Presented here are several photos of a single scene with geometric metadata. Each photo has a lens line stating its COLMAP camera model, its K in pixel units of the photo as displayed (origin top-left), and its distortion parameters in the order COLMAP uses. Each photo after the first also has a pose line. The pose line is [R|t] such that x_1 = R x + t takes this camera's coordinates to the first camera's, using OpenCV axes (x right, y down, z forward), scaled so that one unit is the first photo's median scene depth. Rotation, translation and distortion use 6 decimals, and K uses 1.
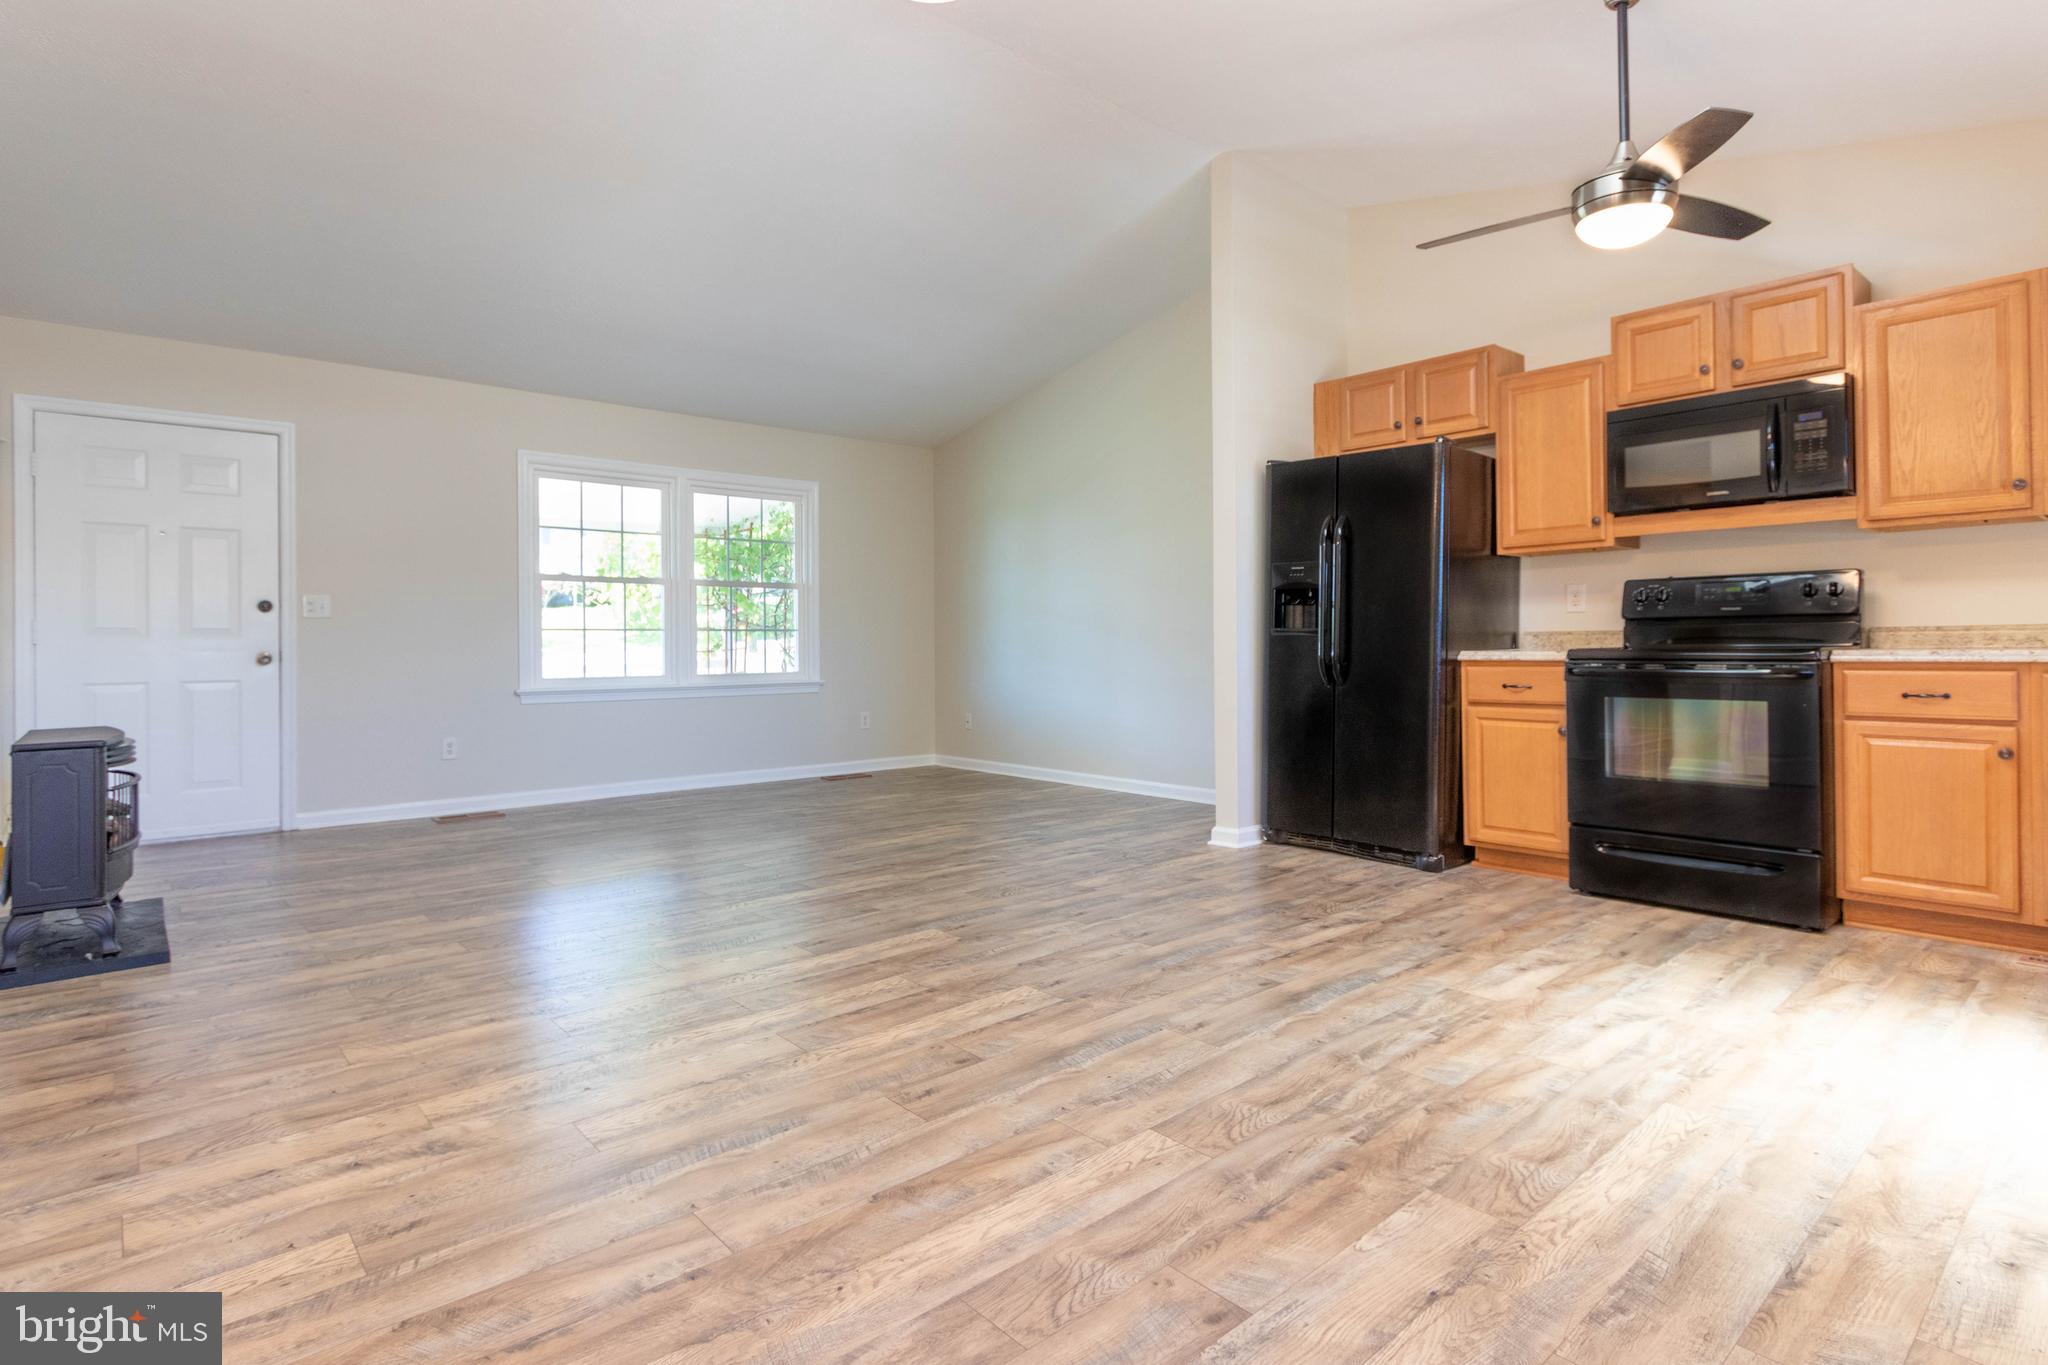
lens RADIAL K [[1035.0, 0, 1059.9], [0, 1035.0, 643.2], [0, 0, 1]] dist [0.009399, -0.006245]
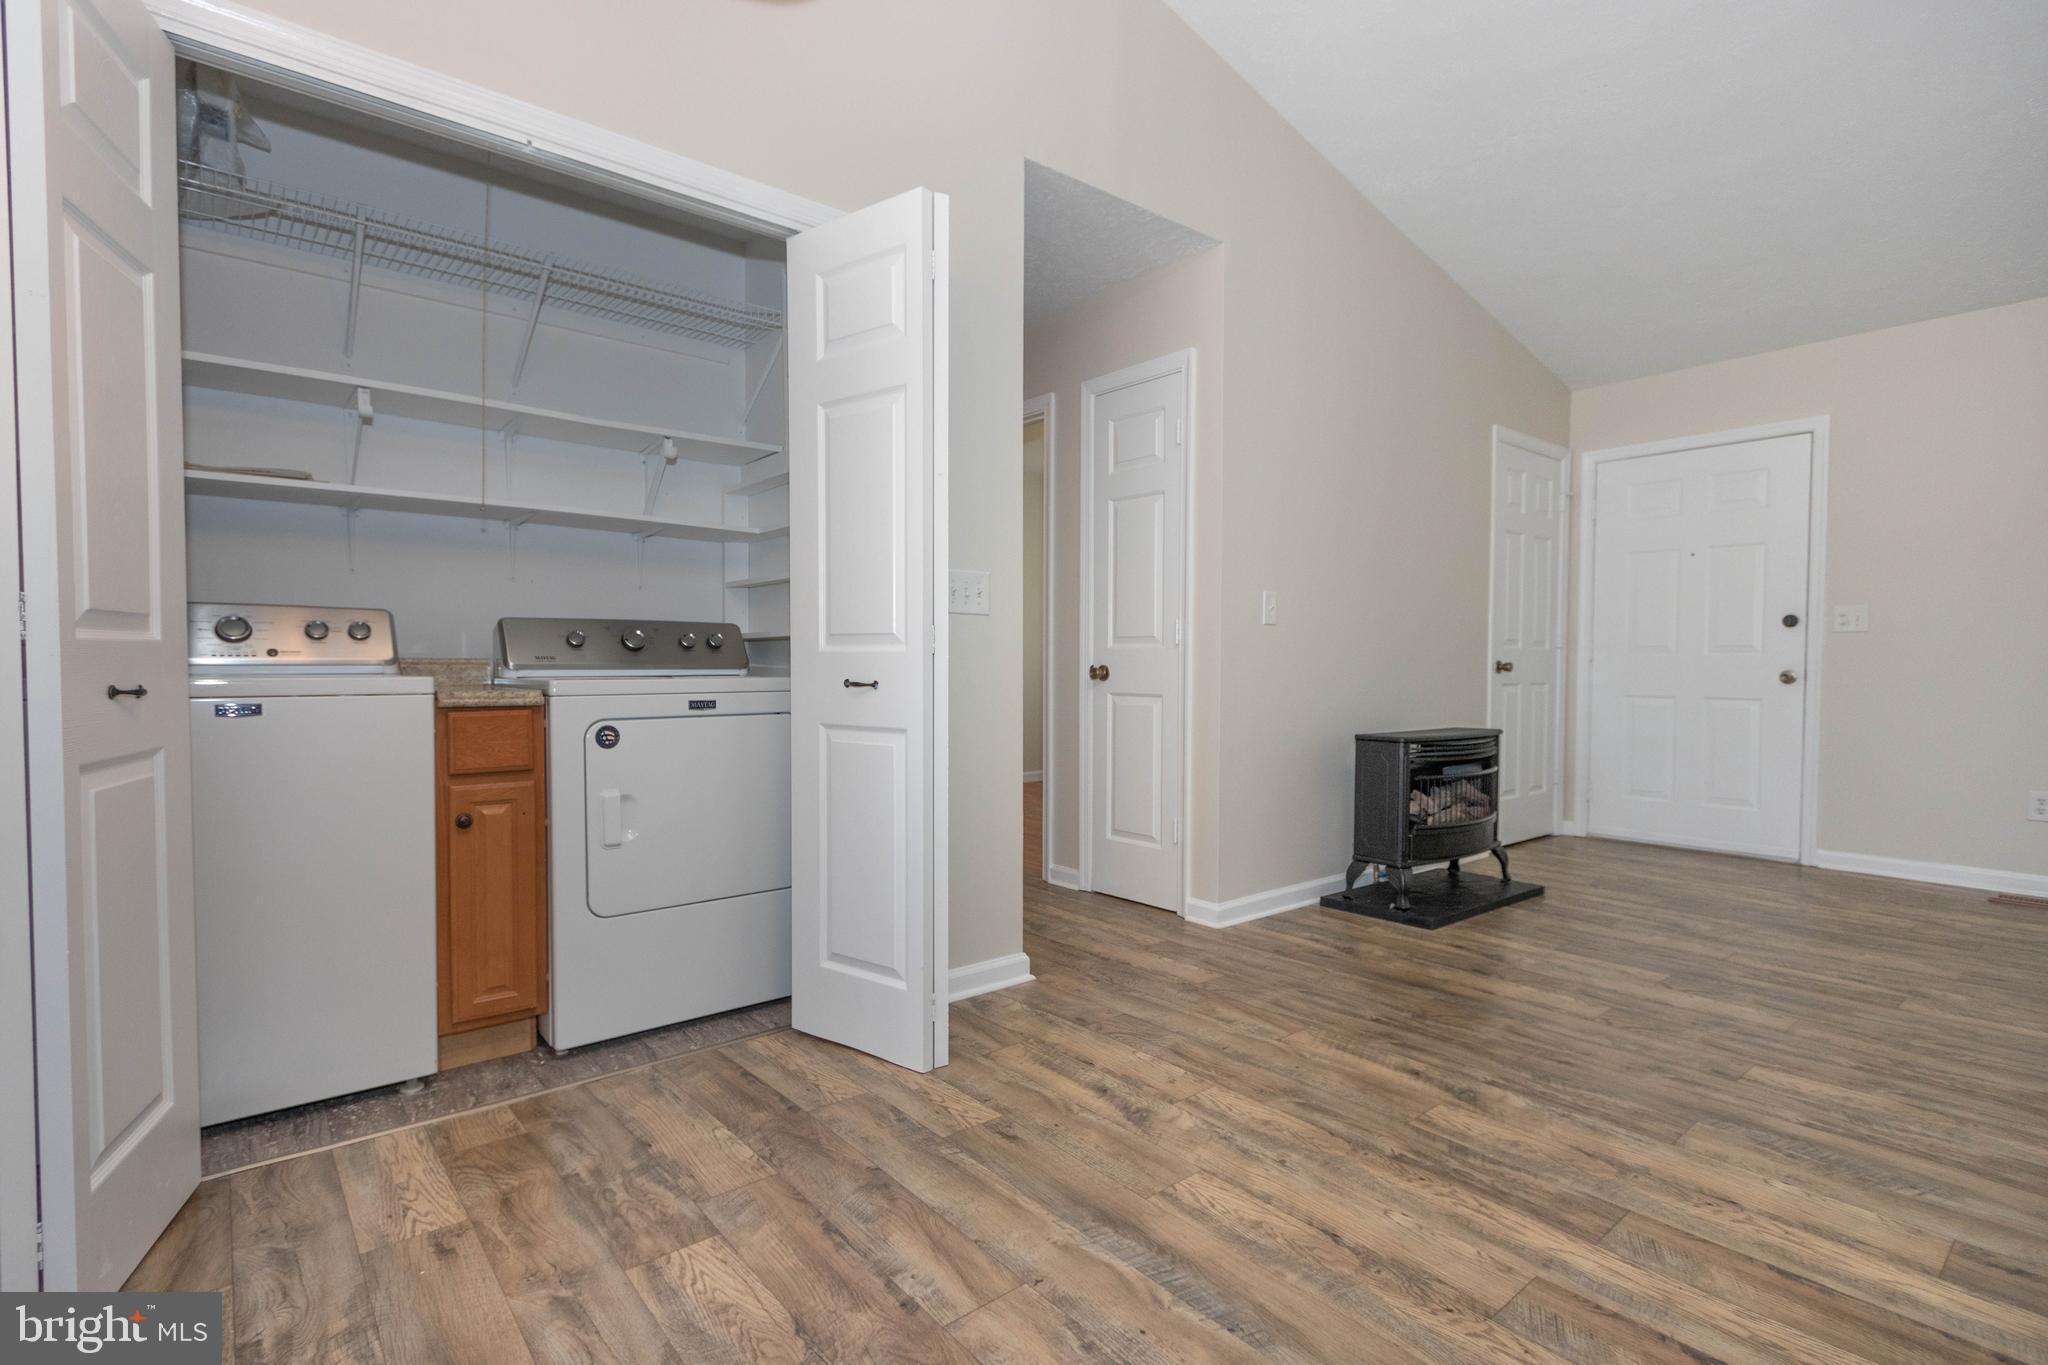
lens RADIAL K [[944.3, 0, 963.6], [0, 944.3, 718.9], [0, 0, 1]] dist [0.009083, -0.006386]
pose [[-0.076116, 0.062902, -0.995113, 0.307285], [-0.002755, 0.997991, 0.063295, -0.000863], [0.997095, 0.007560, -0.075790, 0.687896]]
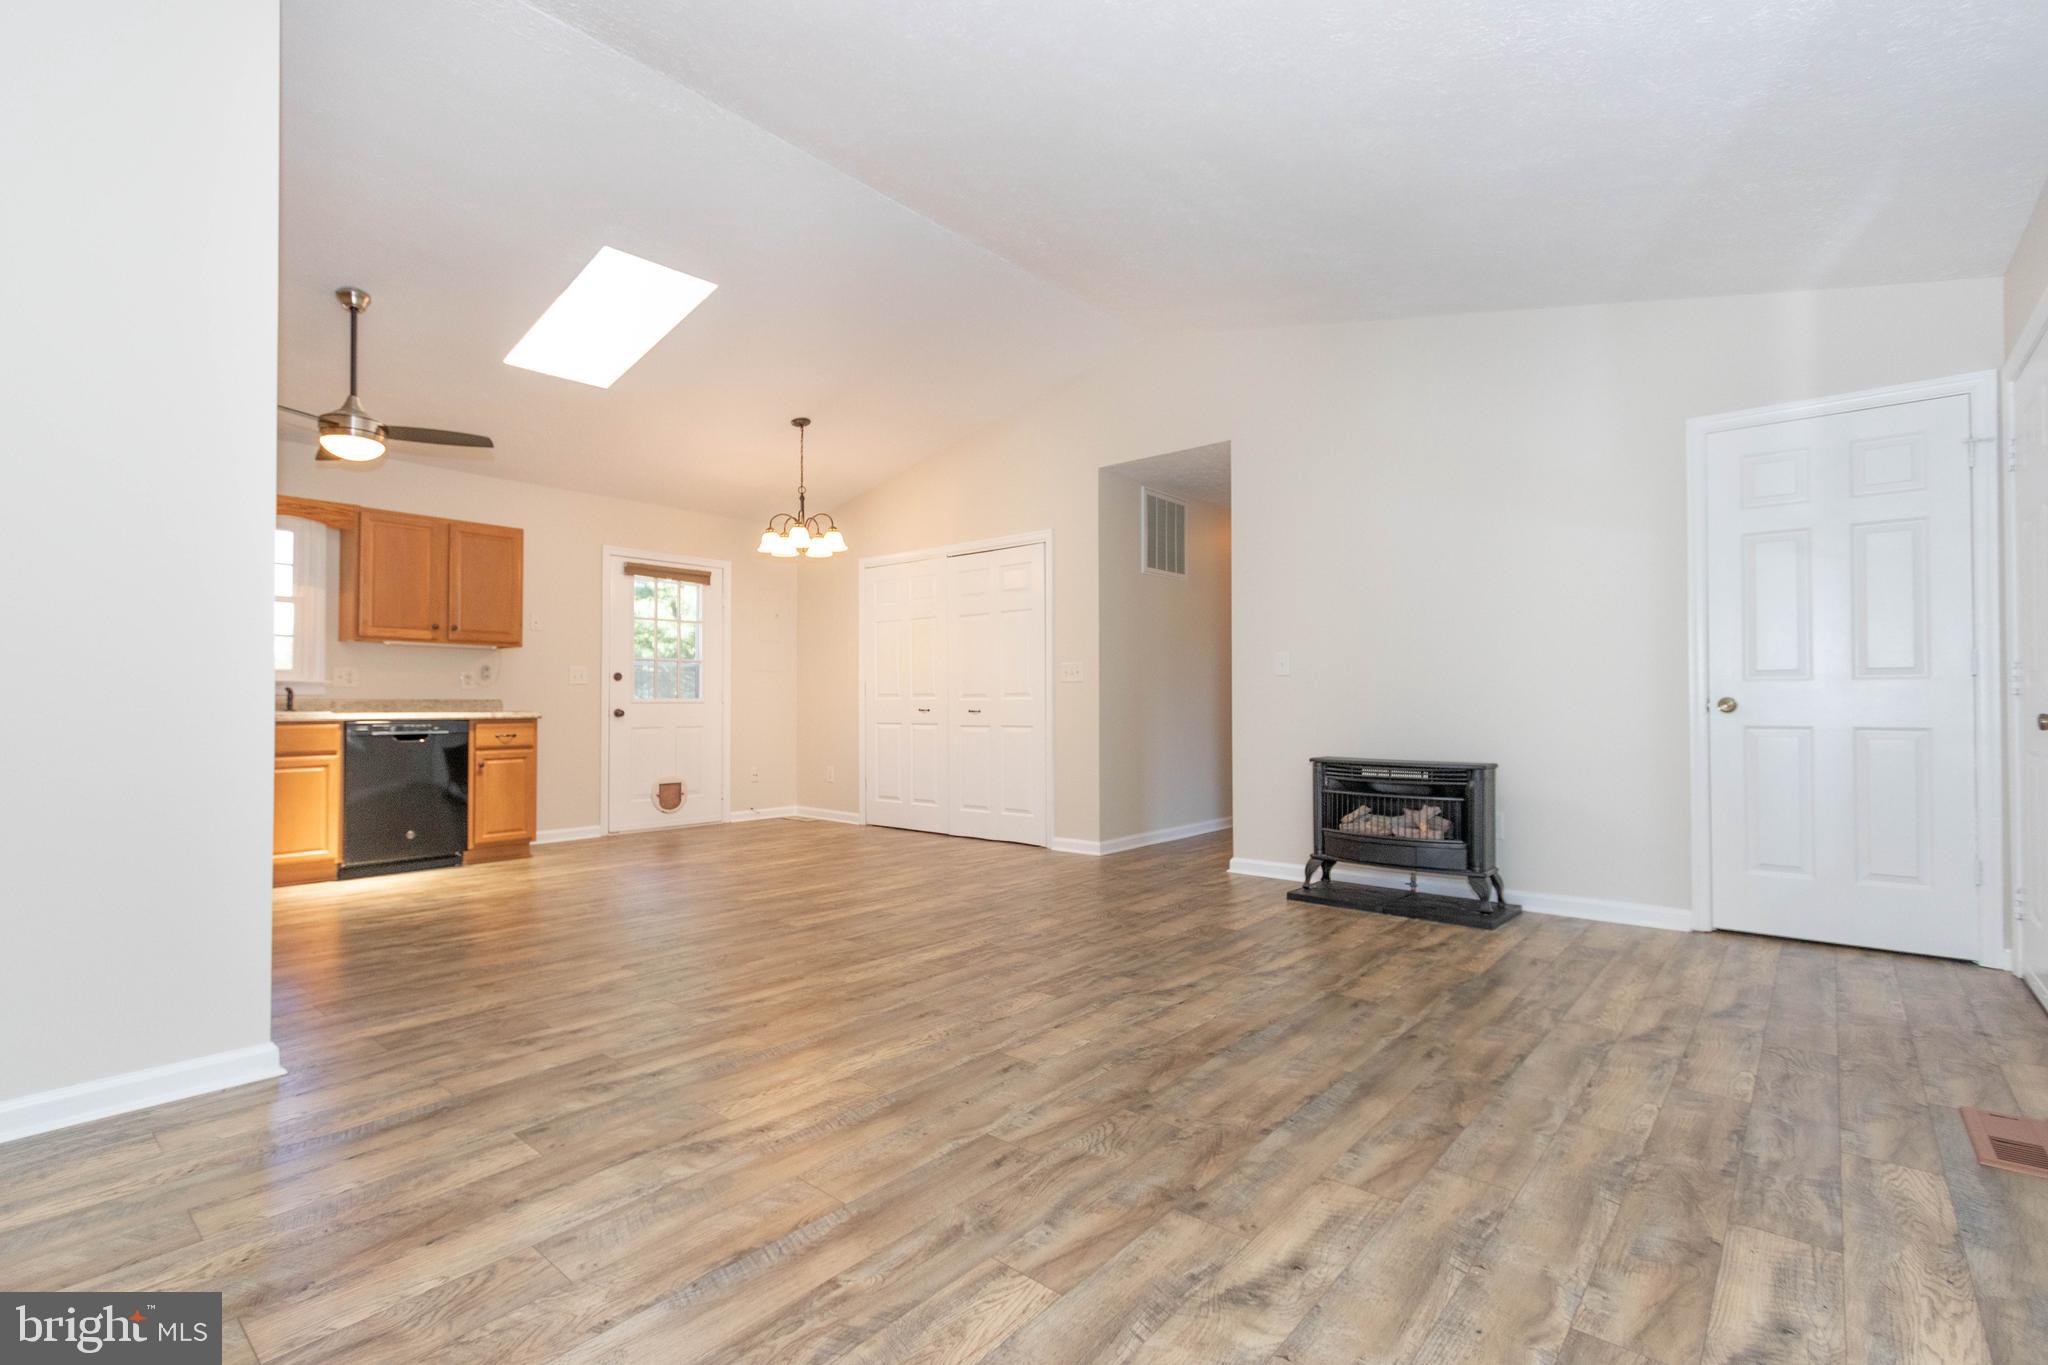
lens RADIAL K [[944.3, 0, 1039.6], [0, 944.3, 680.7], [0, 0, 1]] dist [0.009083, -0.006386]
pose [[-0.991905, 0.005588, -0.126858, -0.358398], [0.008752, 0.999664, -0.024401, 0.004547], [0.126679, -0.025313, -0.991621, 2.953373]]
